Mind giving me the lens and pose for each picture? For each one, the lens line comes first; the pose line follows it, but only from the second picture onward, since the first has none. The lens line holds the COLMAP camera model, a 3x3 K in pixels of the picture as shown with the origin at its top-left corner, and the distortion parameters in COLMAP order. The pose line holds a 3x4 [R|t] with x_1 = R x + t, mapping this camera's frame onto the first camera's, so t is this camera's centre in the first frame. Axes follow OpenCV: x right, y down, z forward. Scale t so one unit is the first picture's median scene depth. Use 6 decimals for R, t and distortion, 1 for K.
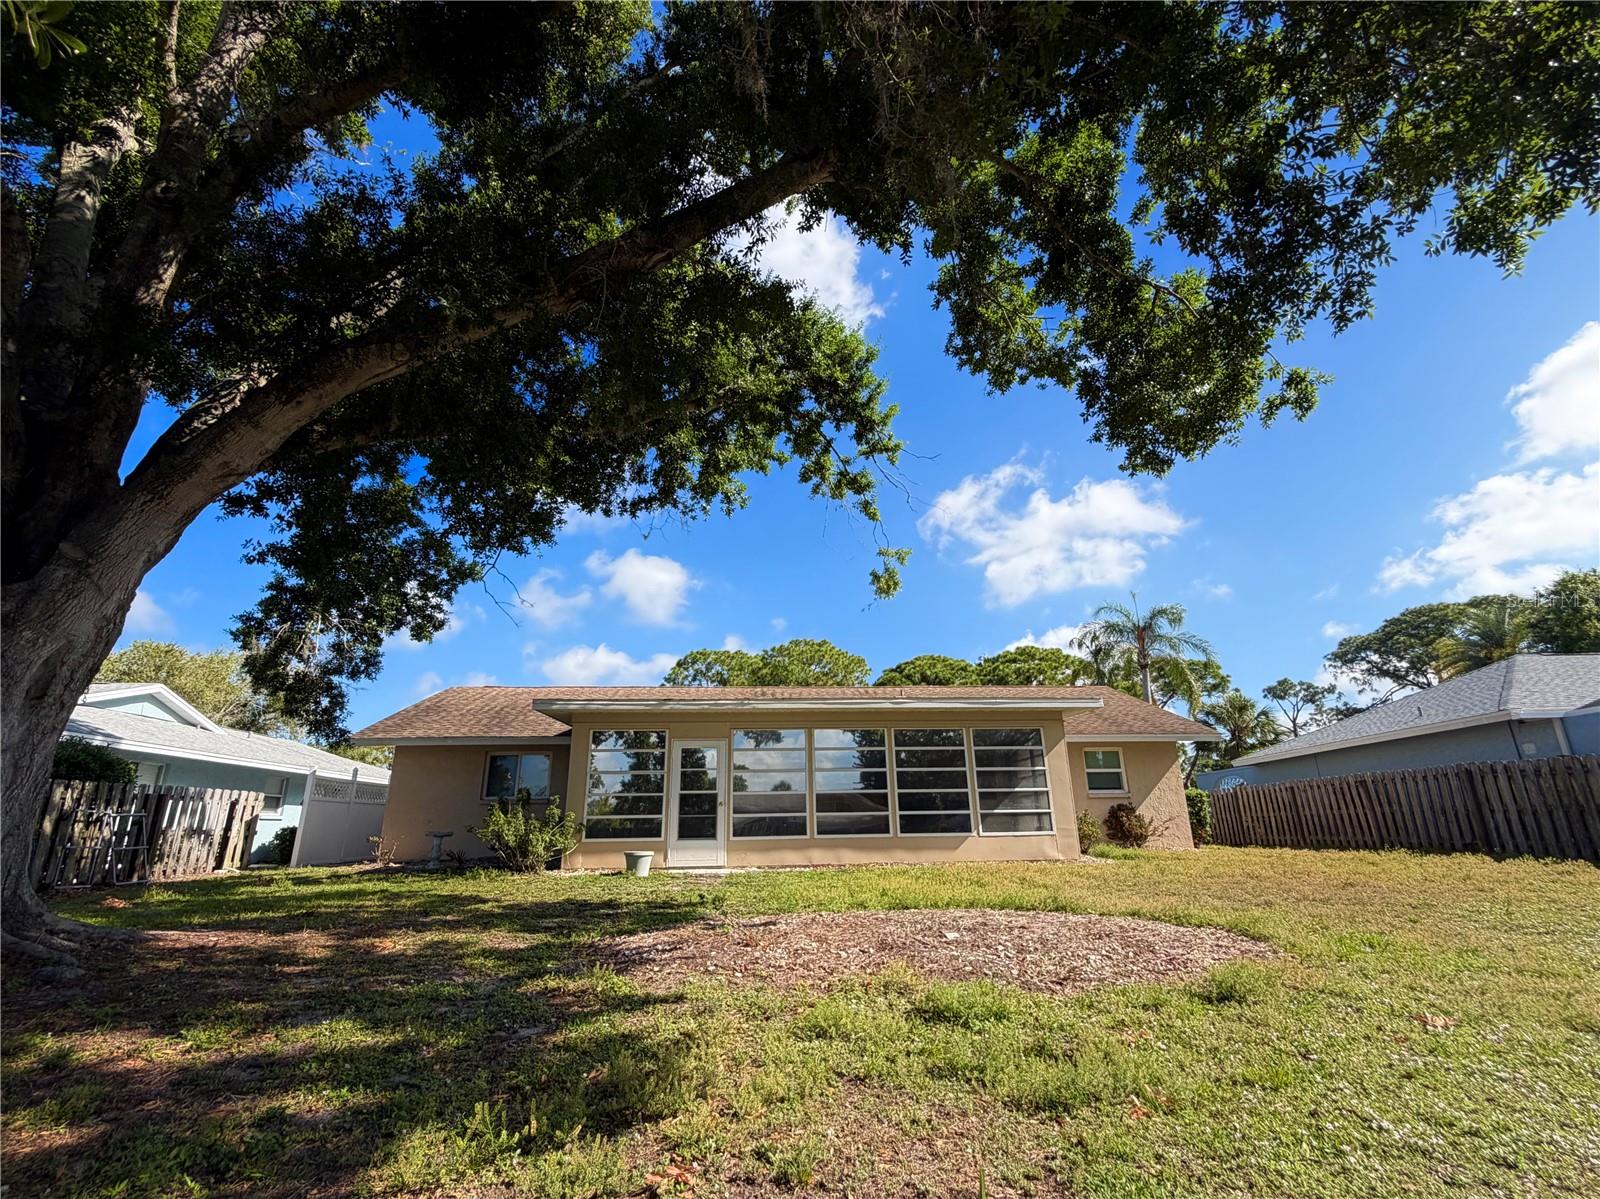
lens RADIAL K [[644.3, 0, 800.0], [0, 644.3, 599.5], [0, 0, 1]] dist [-0.002139, -0.000113]
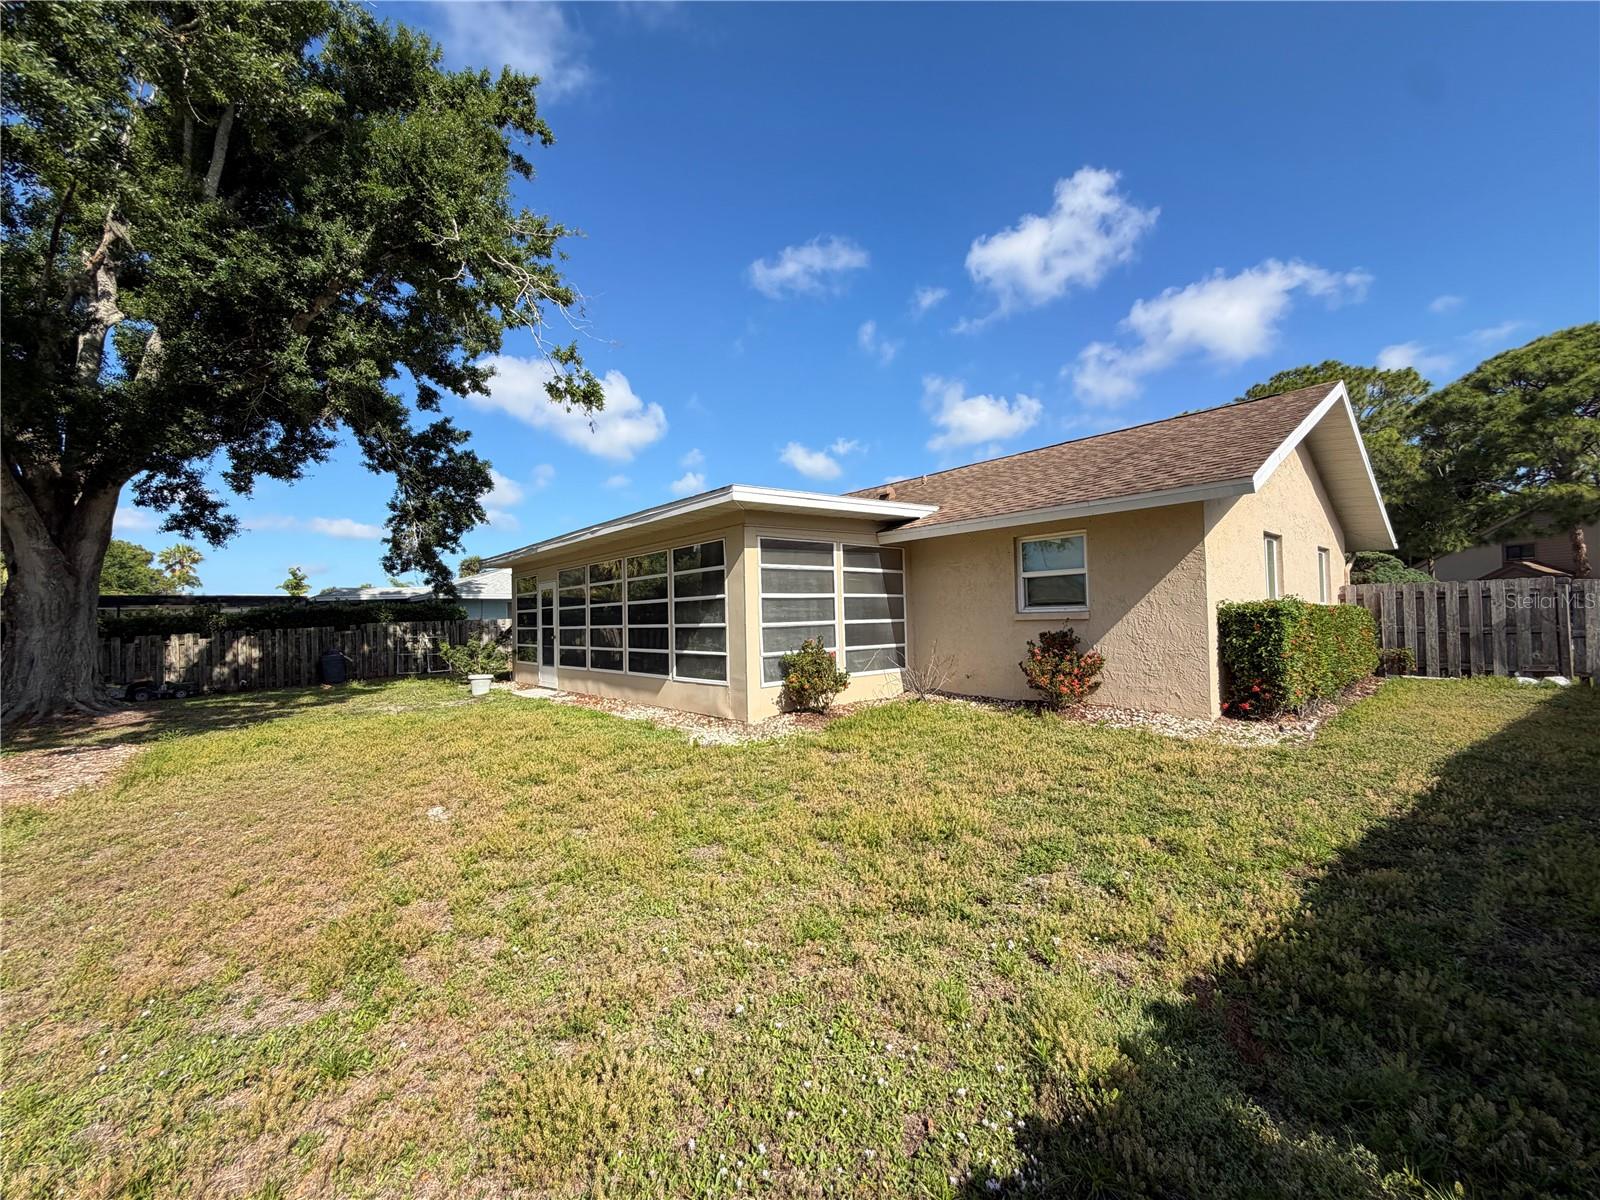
lens RADIAL K [[644.3, 0, 800.0], [0, 644.3, 600.0], [0, 0, 1]] dist [-0.002139, -0.000113]
pose [[0.635313, -0.025162, -0.771845, 0.990412], [0.271099, 0.943127, 0.192398, 0.155558], [0.723106, -0.331480, 0.606002, 0.642342]]
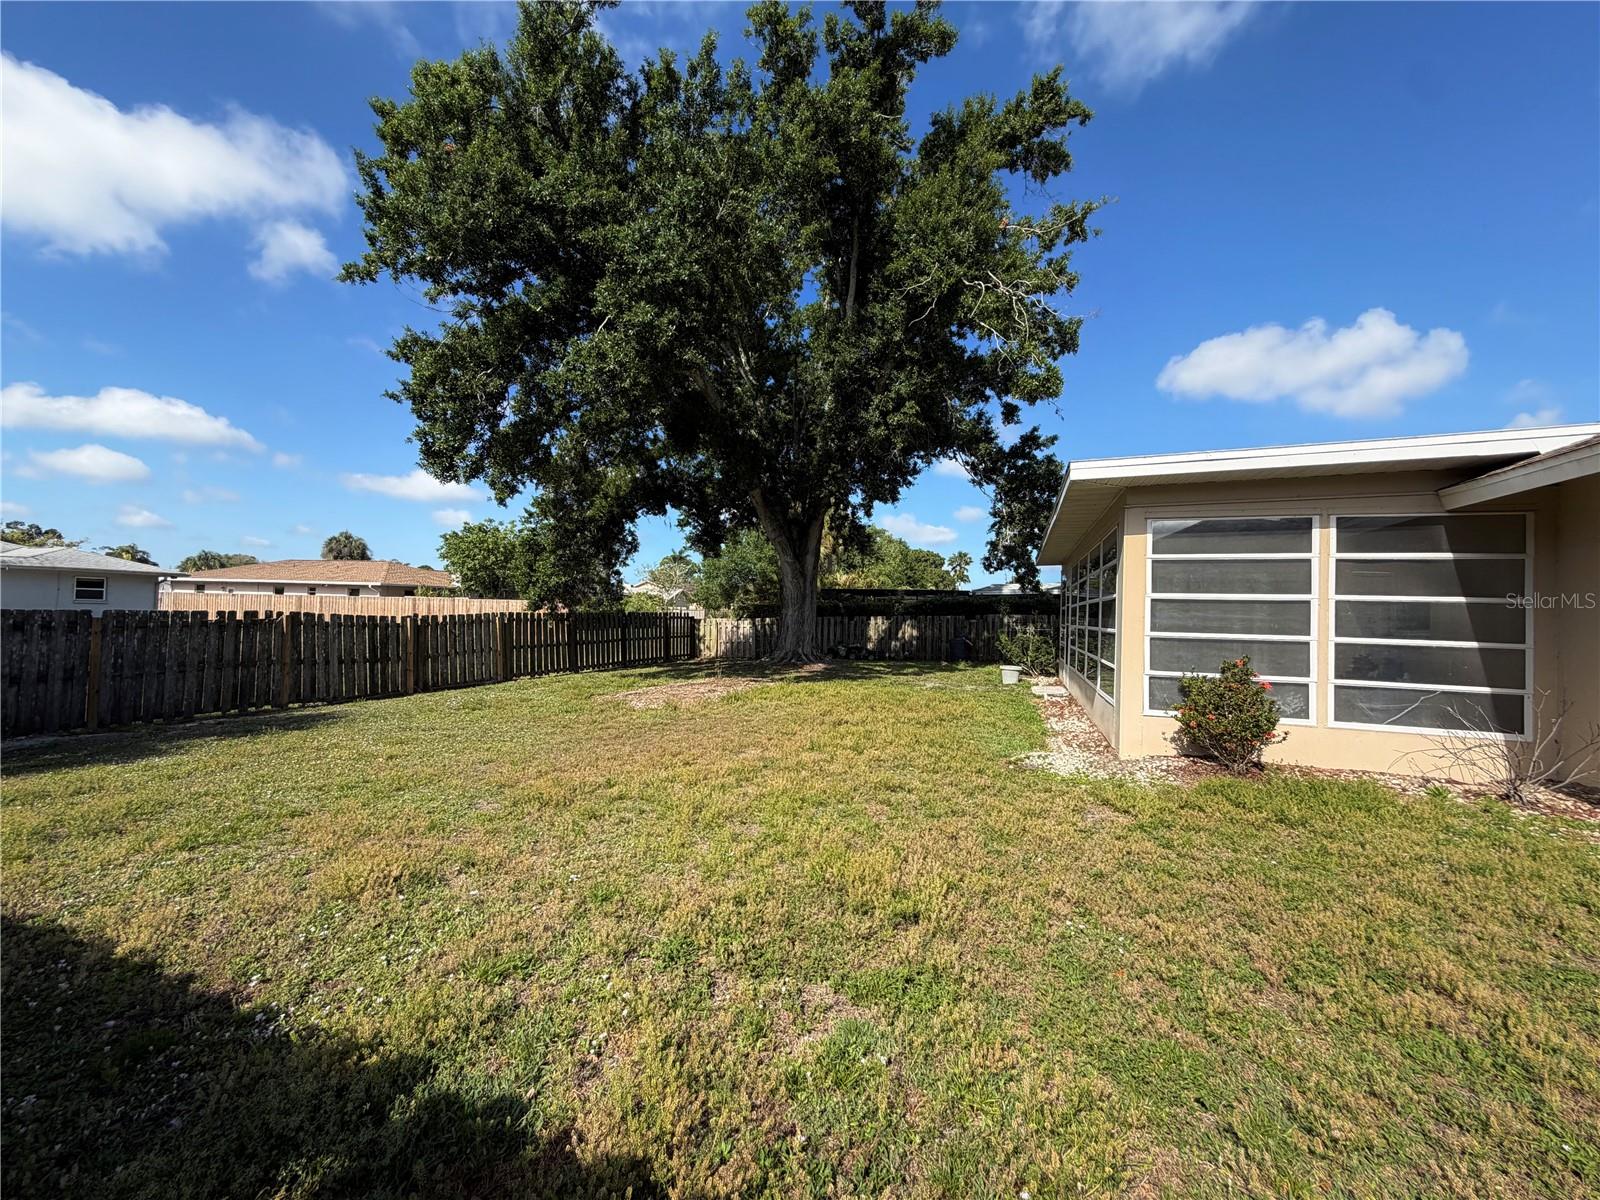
lens RADIAL K [[636.6, 0, 800.0], [0, 636.6, 600.0], [0, 0, 1]] dist [0.007783, 0.000075]
pose [[-0.341707, -0.014982, -0.939687, 1.024141], [0.289601, 0.949539, -0.120449, 0.256970], [0.894074, -0.313292, -0.320125, 0.946072]]
